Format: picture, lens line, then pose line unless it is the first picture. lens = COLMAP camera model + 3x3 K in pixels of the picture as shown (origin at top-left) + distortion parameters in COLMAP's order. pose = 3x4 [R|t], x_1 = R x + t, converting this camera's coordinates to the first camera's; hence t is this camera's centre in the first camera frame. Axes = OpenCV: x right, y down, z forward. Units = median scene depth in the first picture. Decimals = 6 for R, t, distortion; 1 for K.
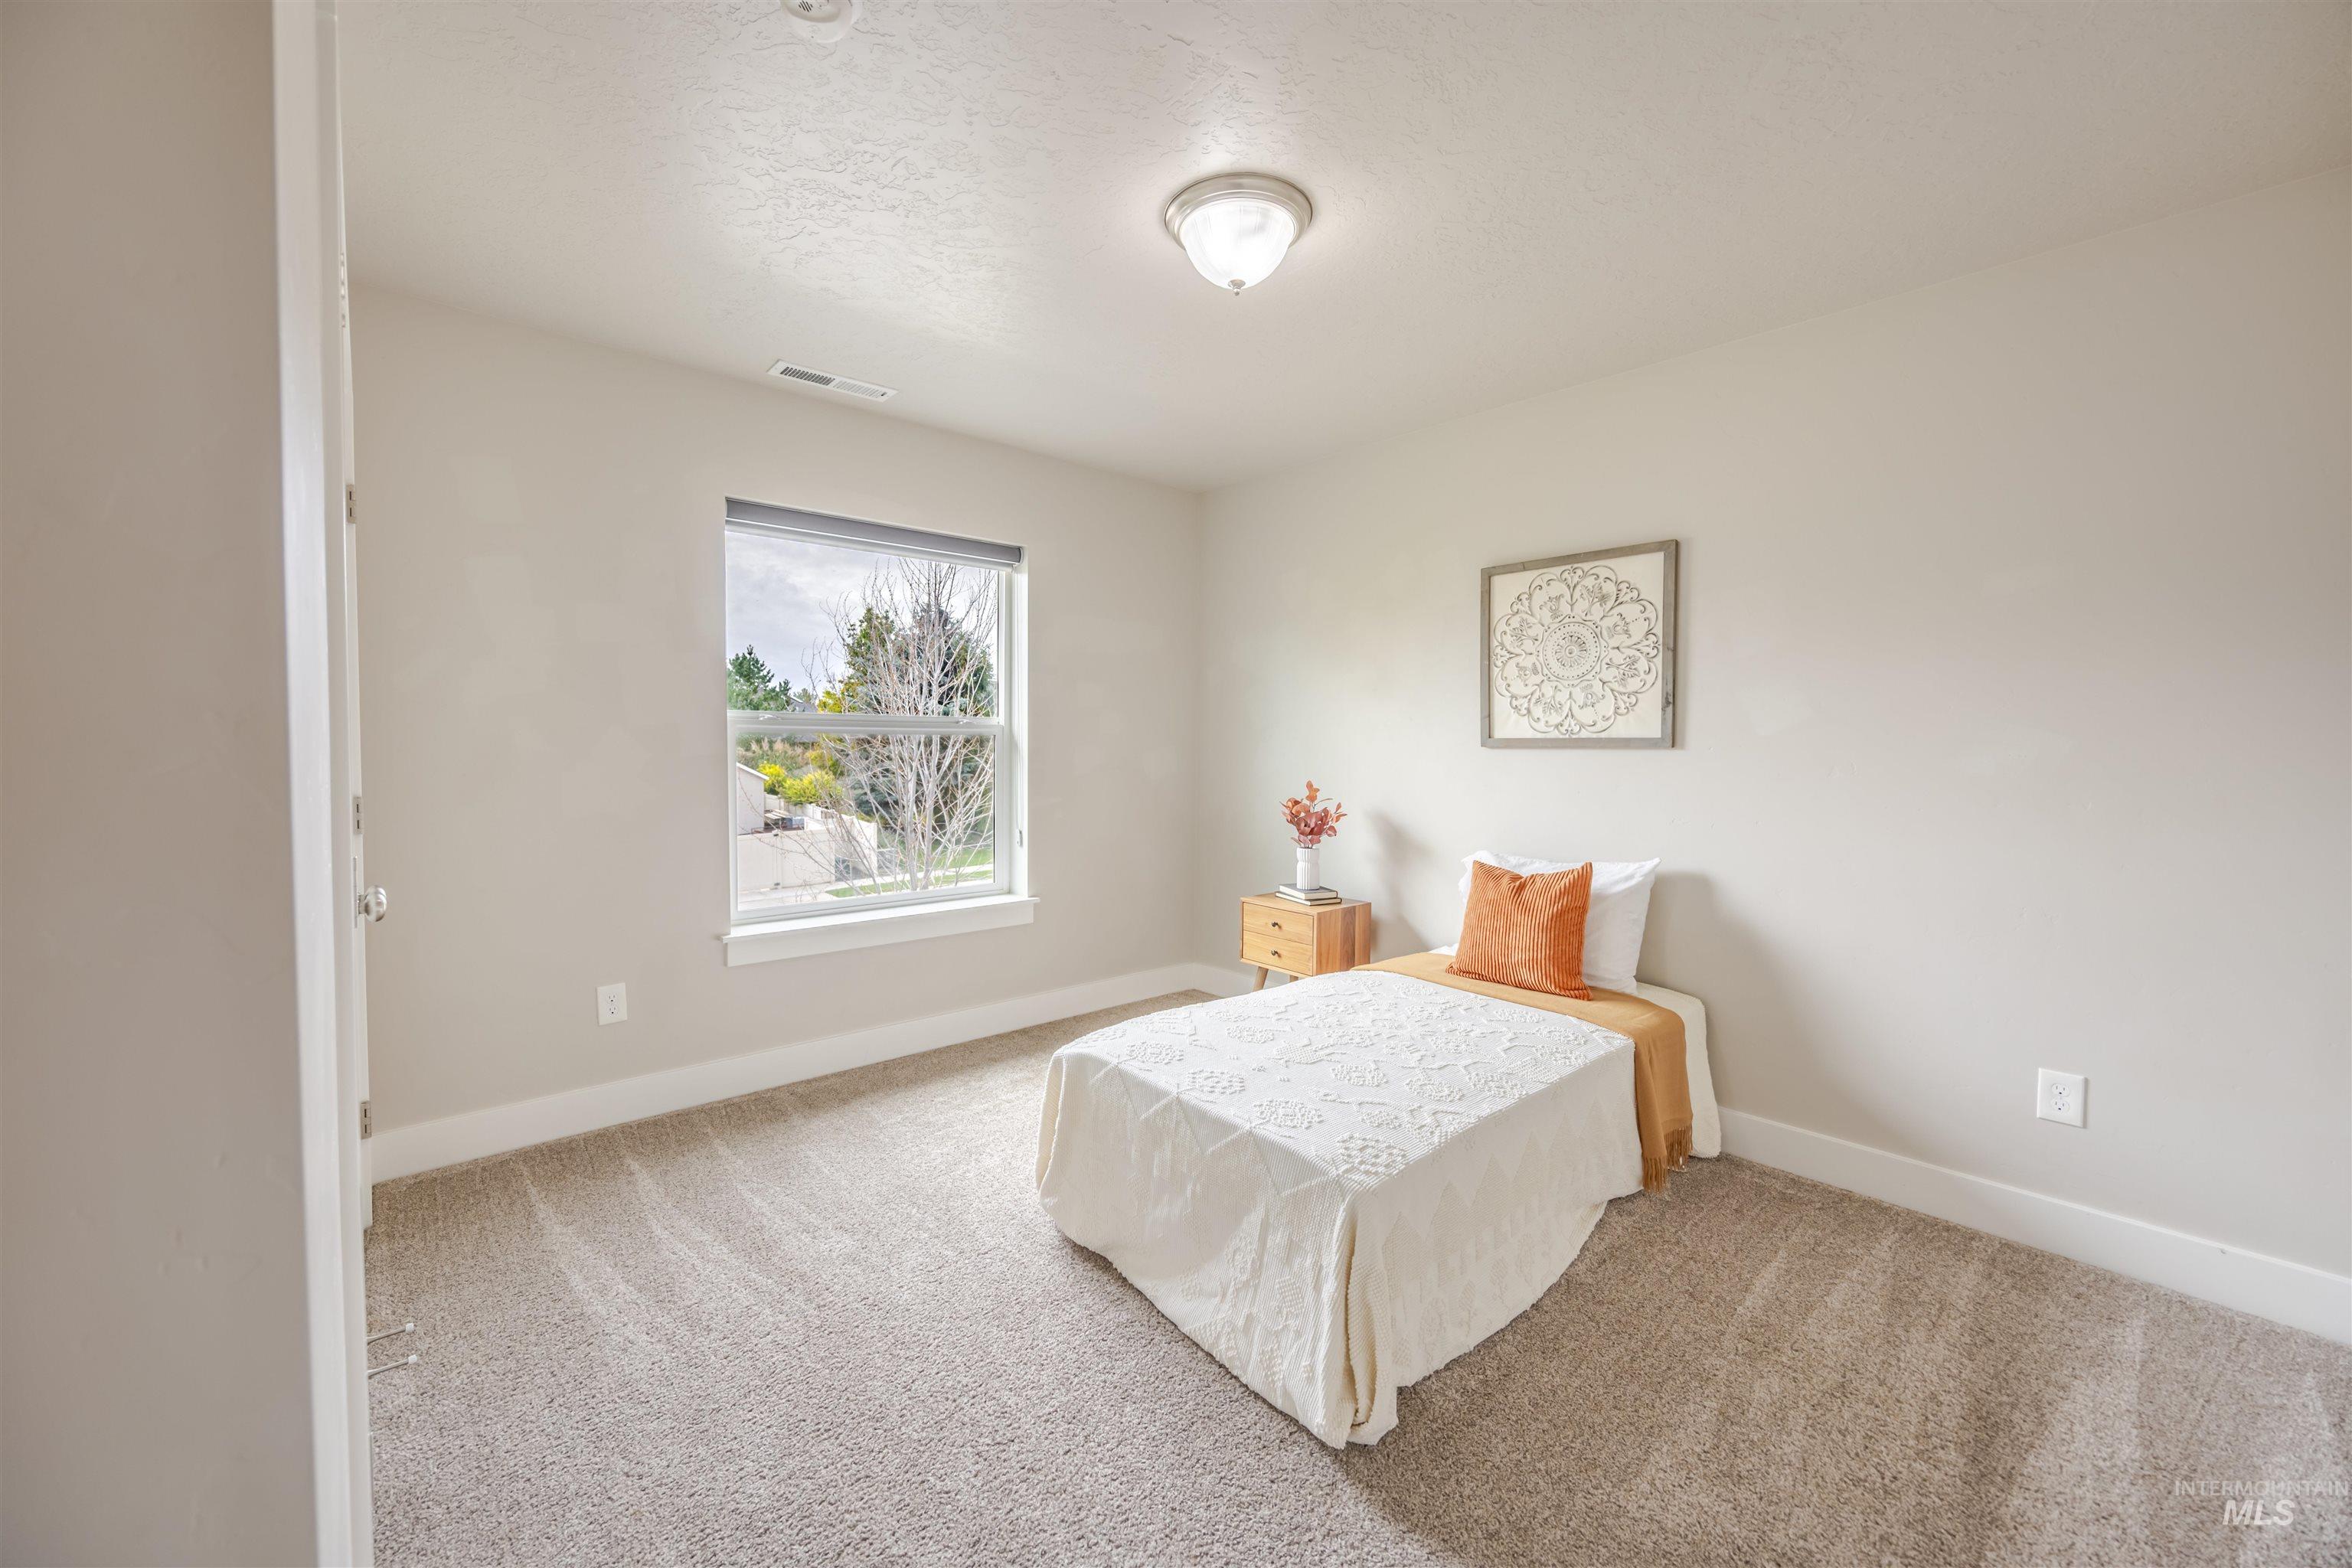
lens RADIAL K [[925.8, 0, 1164.7], [0, 925.8, 779.1], [0, 0, 1]] dist [-0.001262, -0.000022]
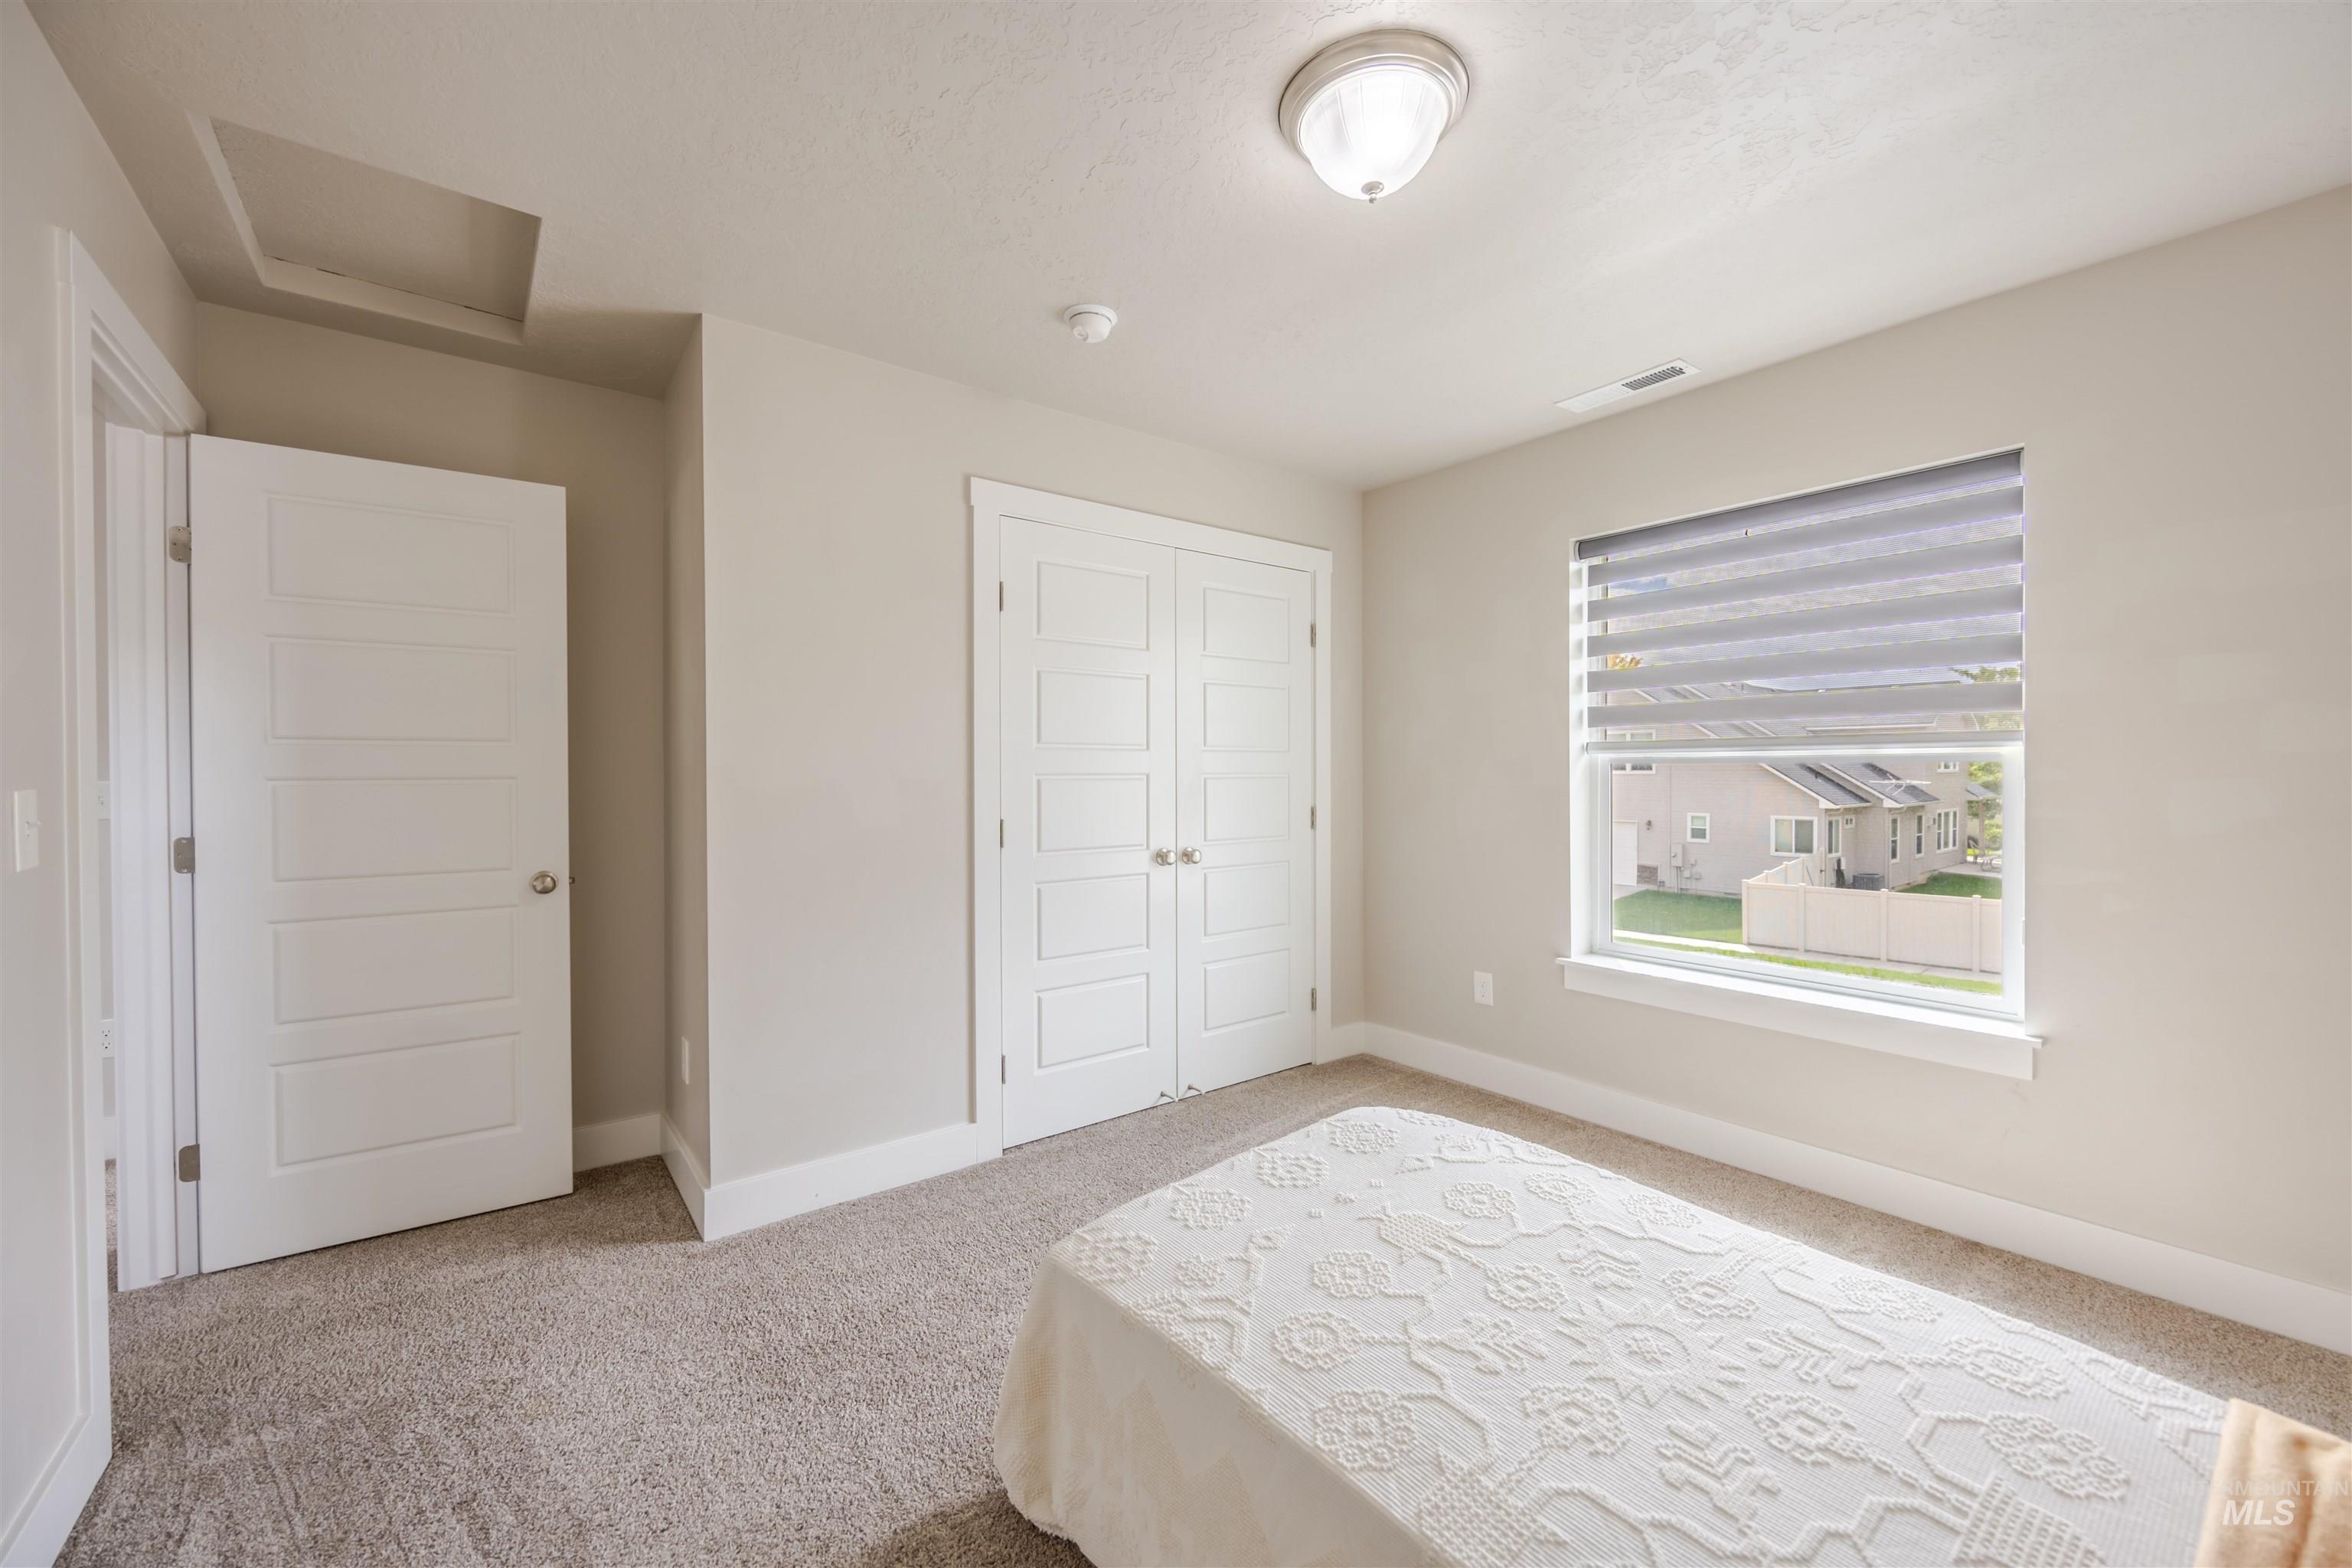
lens RADIAL K [[925.8, 0, 1164.7], [0, 925.8, 779.1], [0, 0, 1]] dist [-0.001262, -0.000022]
pose [[-0.076900, 0.004112, -0.997030, 0.716421], [-0.042258, 0.999079, 0.007380, -0.024749], [0.996143, 0.042700, -0.076656, 0.740333]]
